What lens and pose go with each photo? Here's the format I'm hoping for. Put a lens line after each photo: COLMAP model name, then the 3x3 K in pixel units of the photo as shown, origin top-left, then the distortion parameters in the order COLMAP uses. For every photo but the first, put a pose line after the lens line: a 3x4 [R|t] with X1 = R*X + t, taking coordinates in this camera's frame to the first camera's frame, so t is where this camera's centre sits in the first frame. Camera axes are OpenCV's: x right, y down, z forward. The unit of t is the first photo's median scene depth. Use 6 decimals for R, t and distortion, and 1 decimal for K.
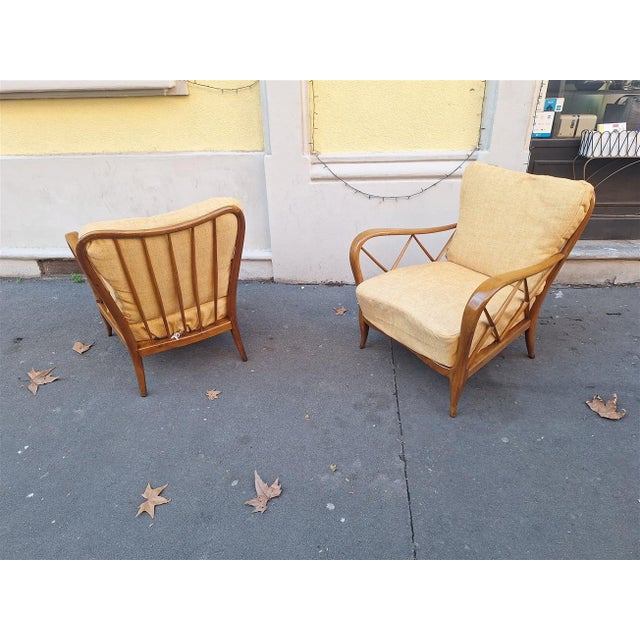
lens RADIAL K [[472.9, 0, 320.5], [0, 472.9, 321.9], [0, 0, 1]] dist [0.064037, -0.076265]
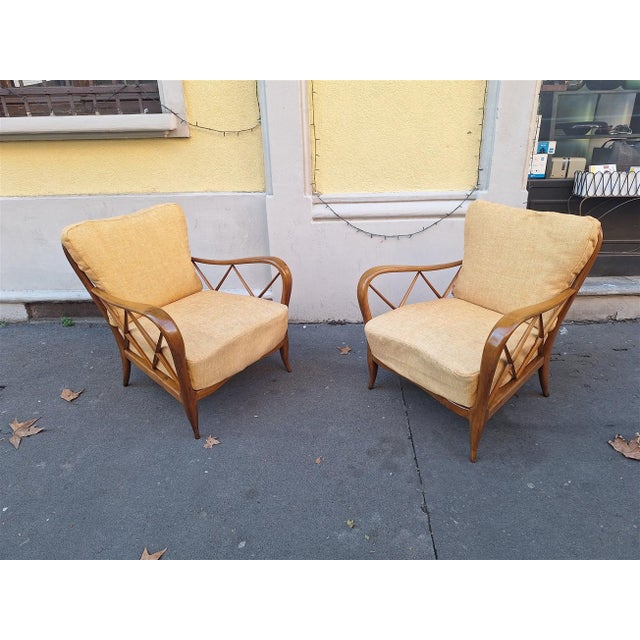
lens RADIAL K [[472.9, 0, 330.4], [0, 472.9, 310.2], [0, 0, 1]] dist [0.064037, -0.076265]
pose [[0.998890, -0.012971, 0.045281, -0.035093], [0.017869, 0.993825, -0.109507, 0.000684], [-0.043581, 0.110195, 0.992954, 0.035710]]
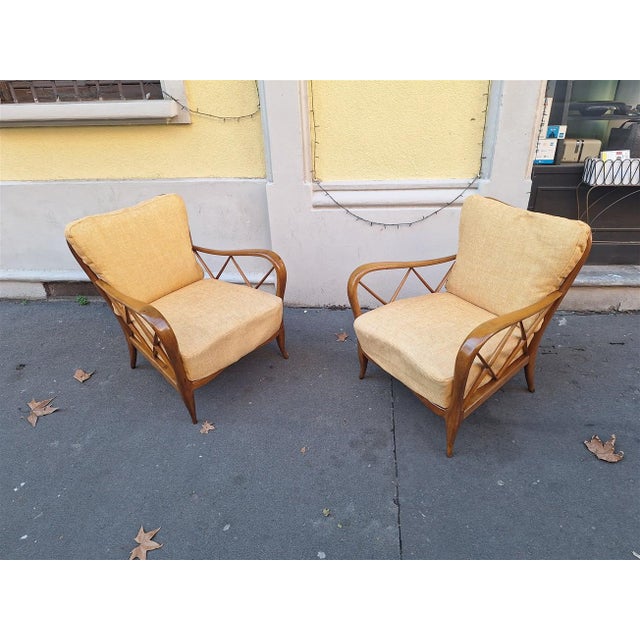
lens RADIAL K [[472.9, 0, 328.8], [0, 472.9, 316.4], [0, 0, 1]] dist [0.064037, -0.076265]
pose [[0.999892, 0.003676, -0.014248, 0.033076], [-0.003786, 0.999964, -0.007658, -0.068937], [0.014220, 0.007712, 0.999869, 0.001057]]
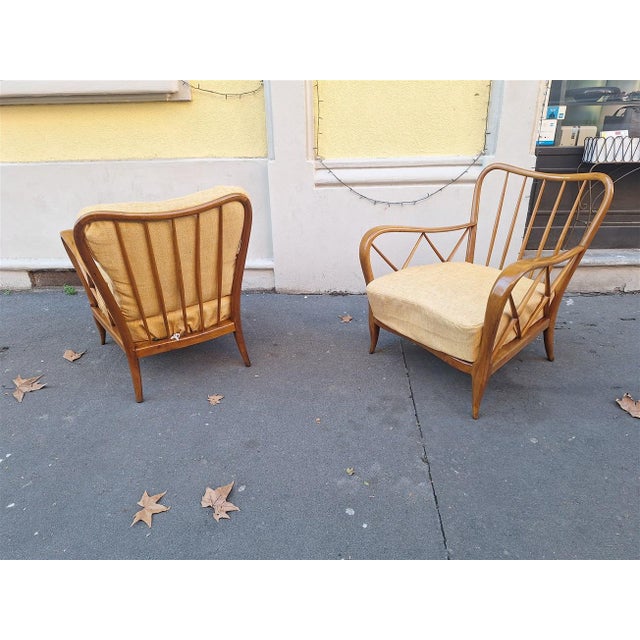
lens RADIAL K [[472.9, 0, 321.4], [0, 472.9, 319.4], [0, 0, 1]] dist [0.064037, -0.076265]
pose [[0.999731, -0.003940, 0.022848, -0.035024], [0.005875, 0.996342, -0.085255, 0.069594], [-0.022429, 0.085366, 0.996097, 0.051775]]
